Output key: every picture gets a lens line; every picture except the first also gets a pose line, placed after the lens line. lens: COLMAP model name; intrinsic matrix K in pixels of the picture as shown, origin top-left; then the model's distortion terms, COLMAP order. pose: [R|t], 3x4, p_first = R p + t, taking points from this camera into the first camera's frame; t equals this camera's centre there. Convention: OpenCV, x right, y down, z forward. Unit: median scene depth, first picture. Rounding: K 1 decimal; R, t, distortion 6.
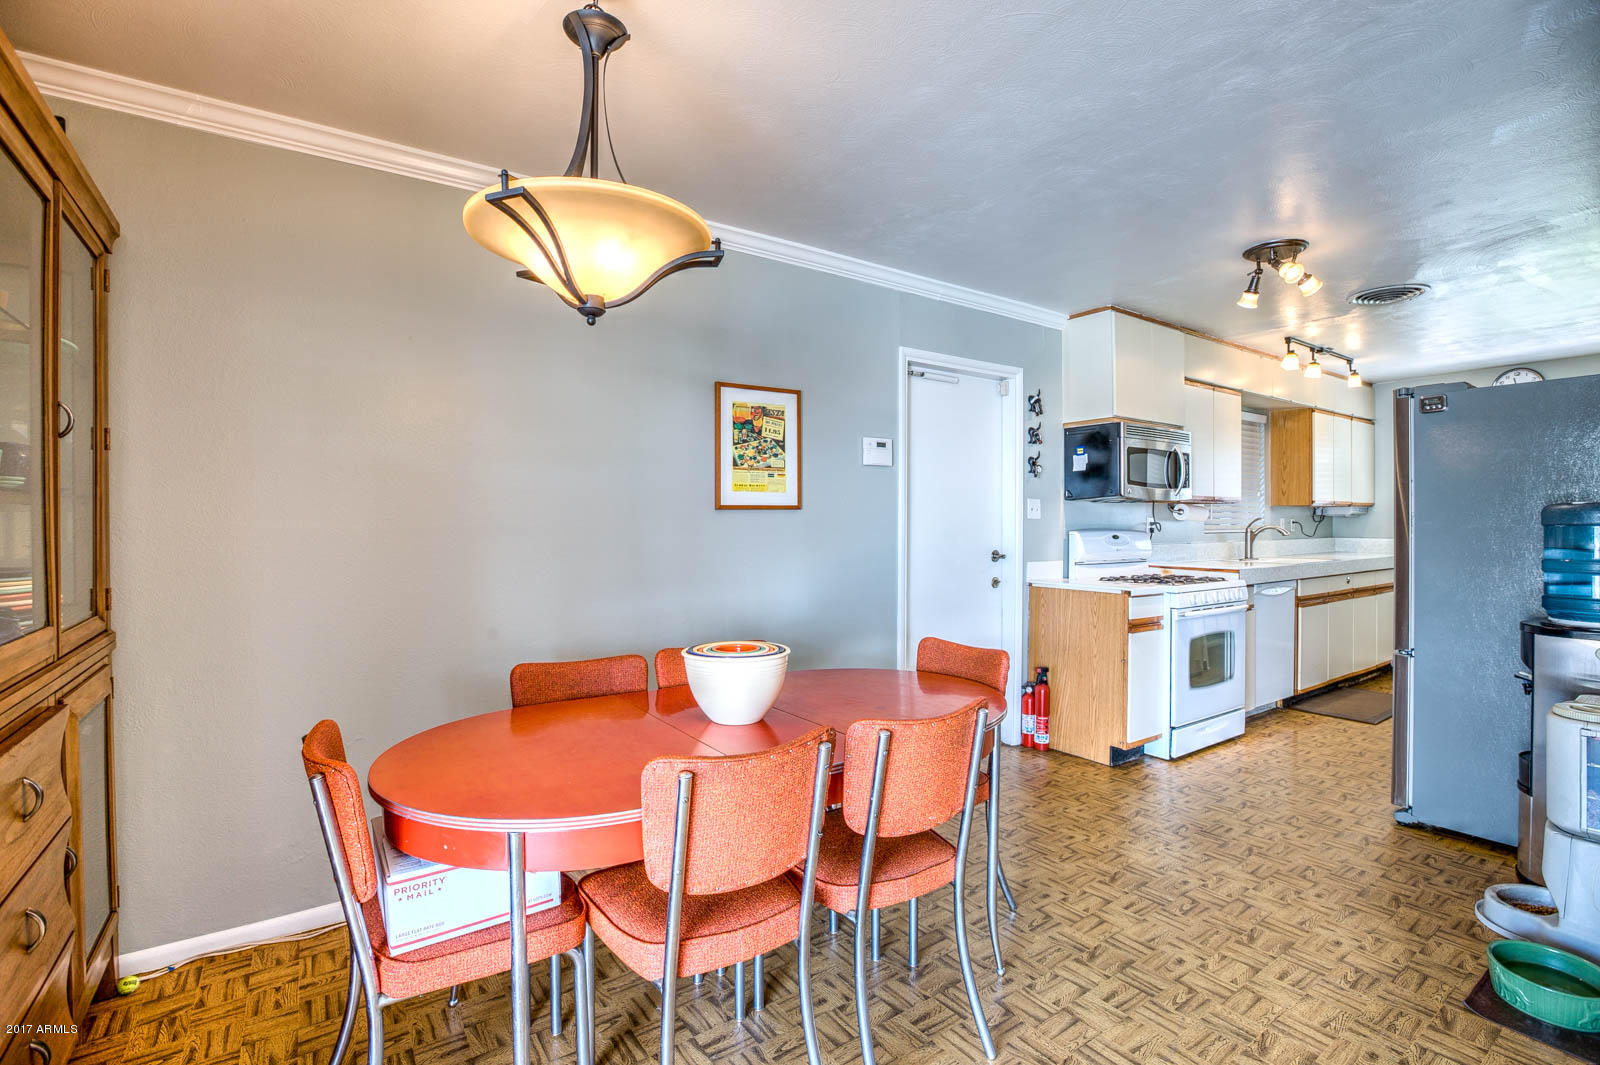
lens RADIAL K [[736.7, 0, 809.6], [0, 736.7, 524.5], [0, 0, 1]] dist [-0.050251, 0.014855]
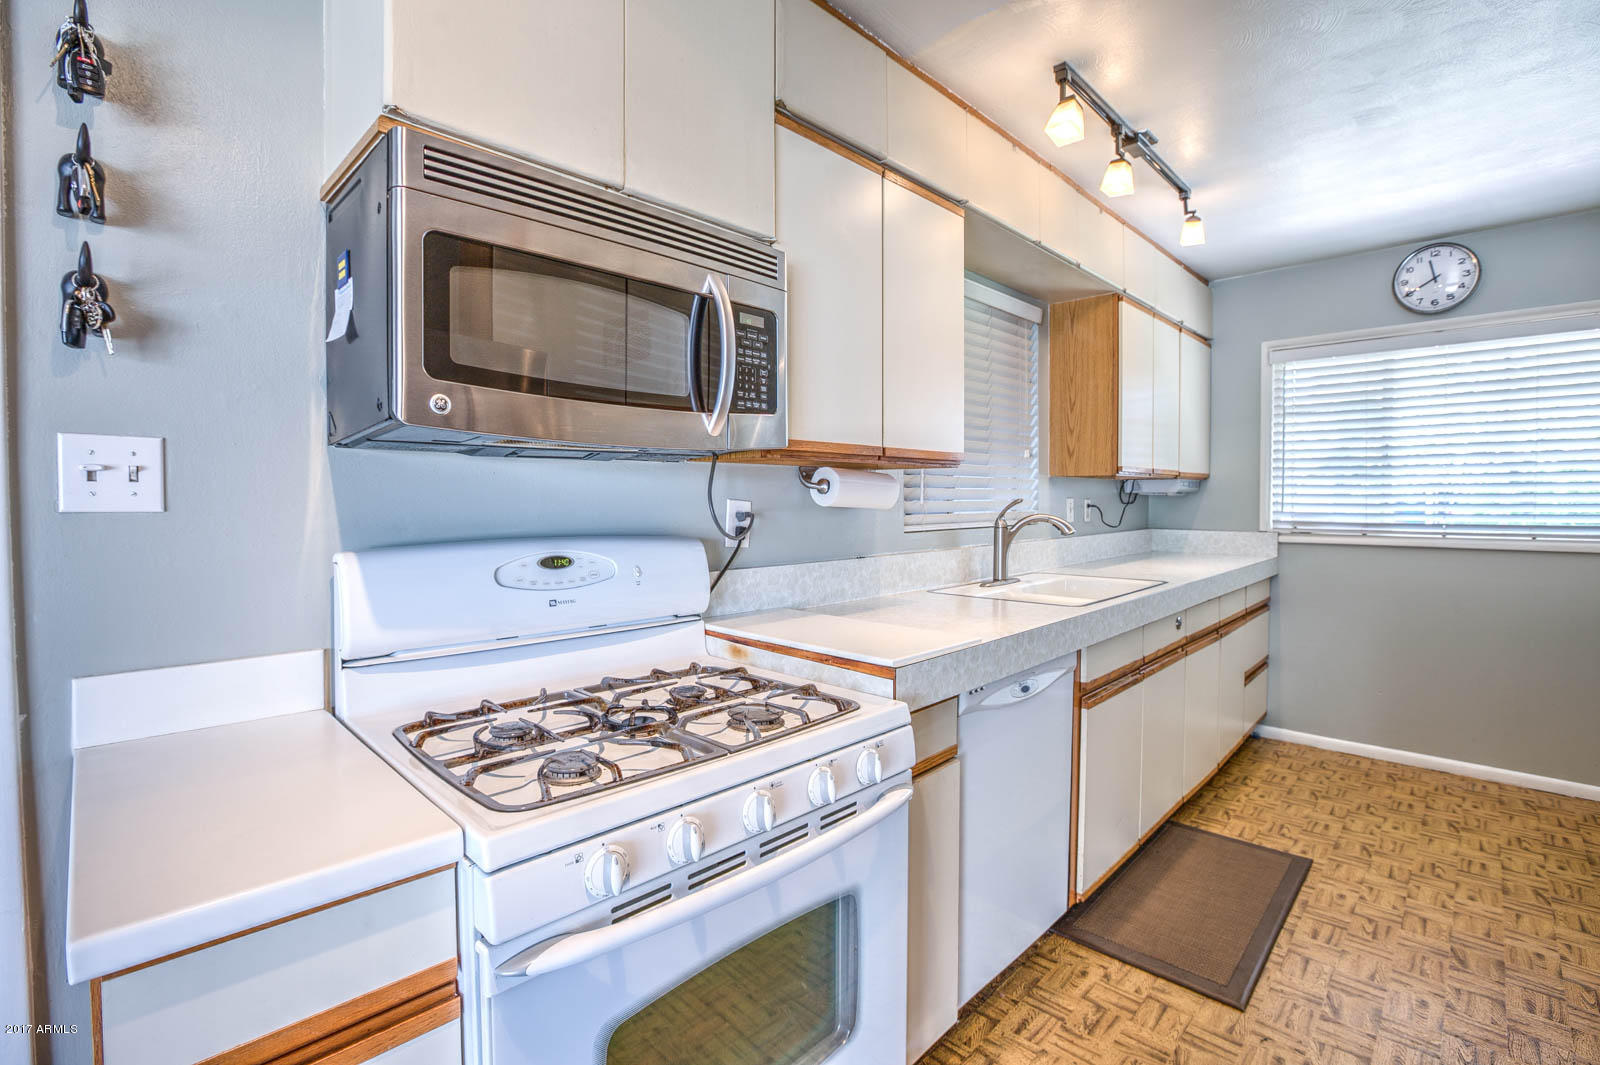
lens RADIAL K [[722.1, 0, 830.5], [0, 722.1, 516.0], [0, 0, 1]] dist [-0.043440, 0.014178]
pose [[0.976416, -0.005830, 0.215820, 0.384554], [0.000911, 0.999738, 0.022883, -0.008934], [-0.215897, -0.022147, 0.976165, 0.540213]]
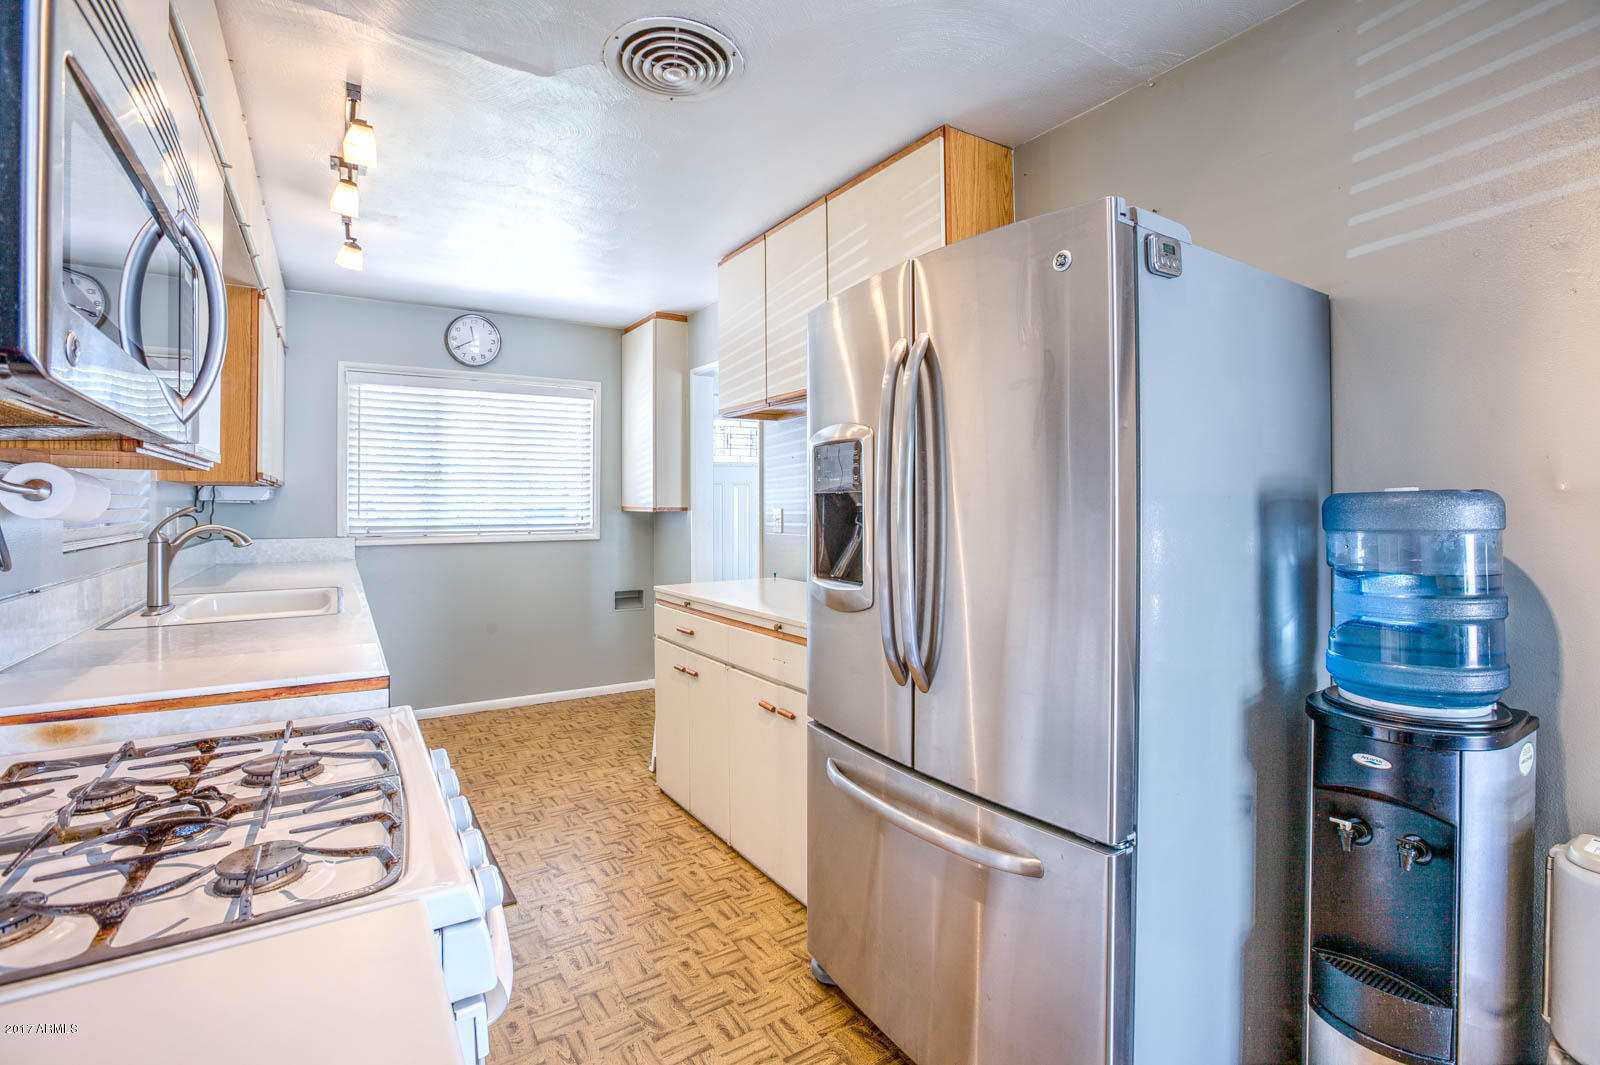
lens RADIAL K [[711.8, 0, 791.8], [0, 711.8, 495.8], [0, 0, 1]] dist [-0.060292, 0.012849]
pose [[0.050962, 0.011517, 0.998634, 0.239635], [0.006131, 0.999911, -0.011845, -0.009148], [-0.998682, 0.006726, 0.050887, 0.620635]]
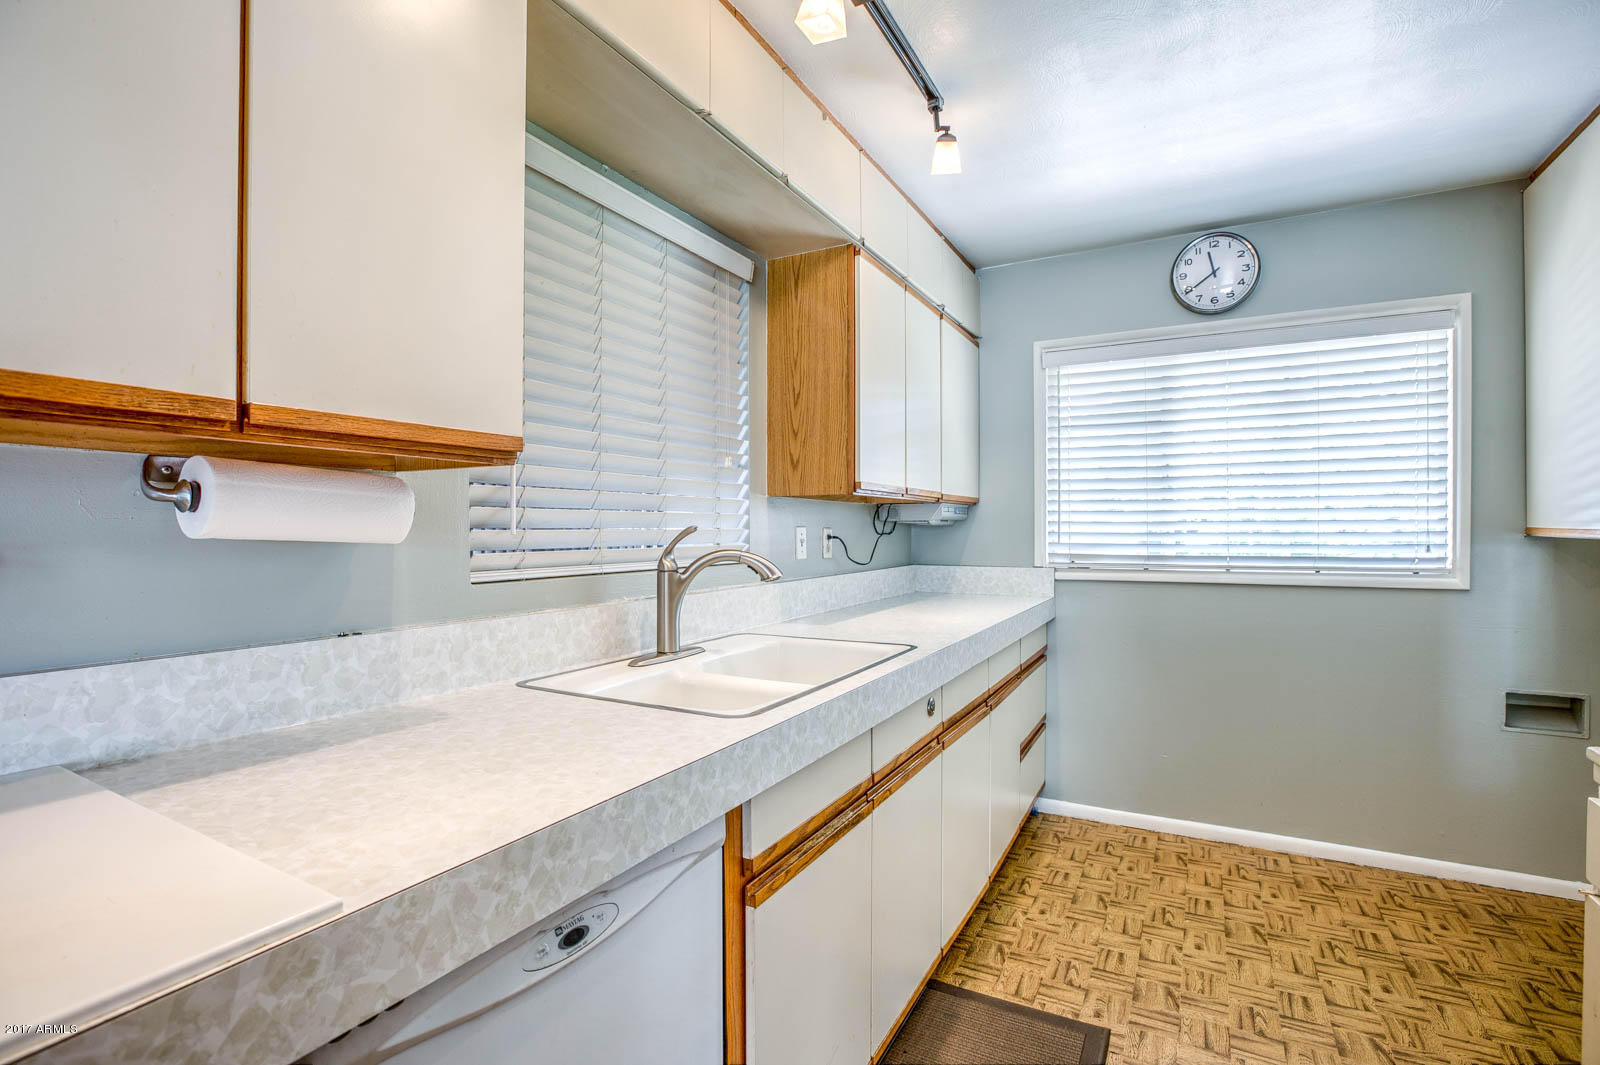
lens RADIAL K [[735.2, 0, 804.6], [0, 735.2, 535.3], [0, 0, 1]] dist [-0.049496, 0.015013]
pose [[0.896418, -0.005252, 0.443178, 0.512901], [0.003648, 0.999983, 0.004470, -0.006553], [-0.443194, -0.002390, 0.896423, 0.678051]]
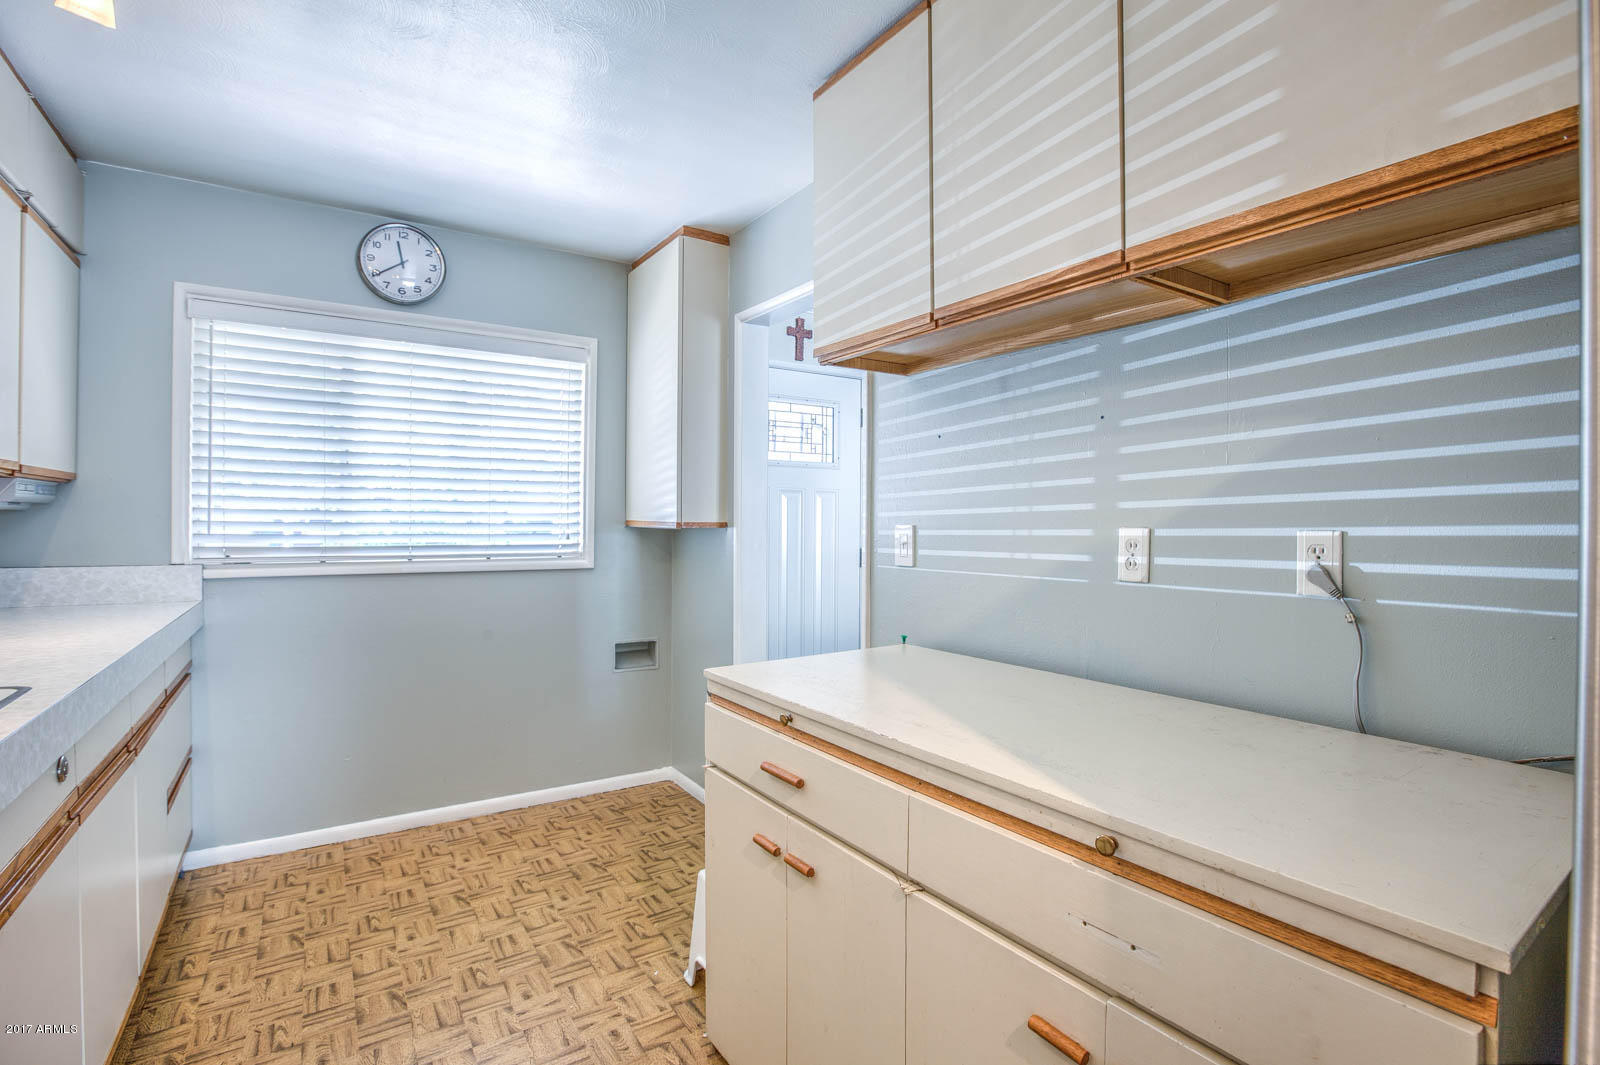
lens RADIAL K [[736.7, 0, 809.6], [0, 736.7, 524.5], [0, 0, 1]] dist [-0.050251, 0.014855]
pose [[0.020545, -0.002679, 0.999785, 0.491322], [-0.004344, 0.999987, 0.002769, -0.006538], [-0.999779, -0.004400, 0.020533, 0.709303]]
